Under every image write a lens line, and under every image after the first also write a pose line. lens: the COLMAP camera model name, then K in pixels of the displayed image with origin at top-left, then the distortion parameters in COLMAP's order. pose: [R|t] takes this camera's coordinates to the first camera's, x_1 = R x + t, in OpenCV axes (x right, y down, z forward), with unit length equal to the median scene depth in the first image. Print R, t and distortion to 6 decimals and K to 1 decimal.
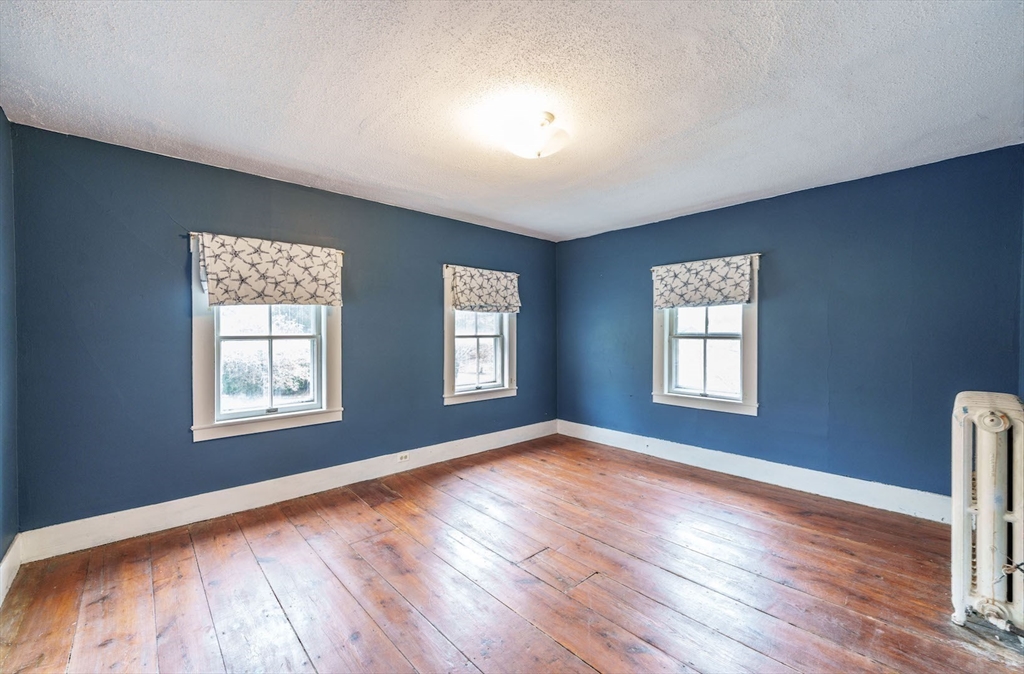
lens RADIAL K [[405.7, 0, 512.0], [0, 405.7, 337.0], [0, 0, 1]] dist [-0.000156, -0.000080]
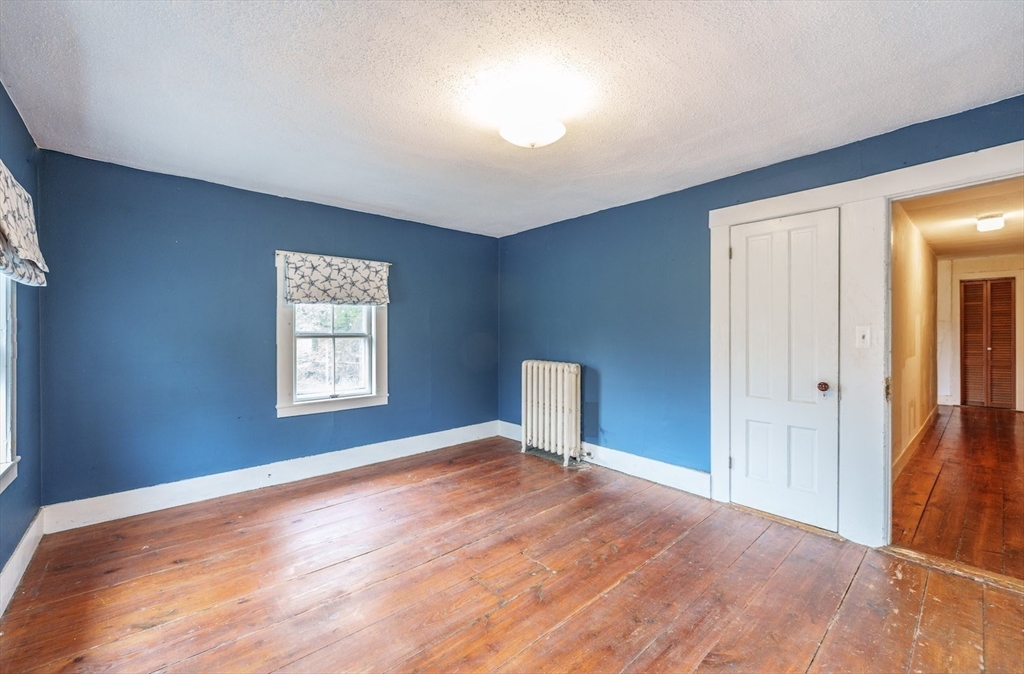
lens RADIAL K [[405.7, 0, 512.0], [0, 405.7, 337.0], [0, 0, 1]] dist [-0.000156, -0.000080]
pose [[0.035324, -0.008991, 0.999335, -0.495035], [0.015288, 0.999847, 0.008455, 0.000154], [-0.999259, 0.014979, 0.035456, 0.564668]]
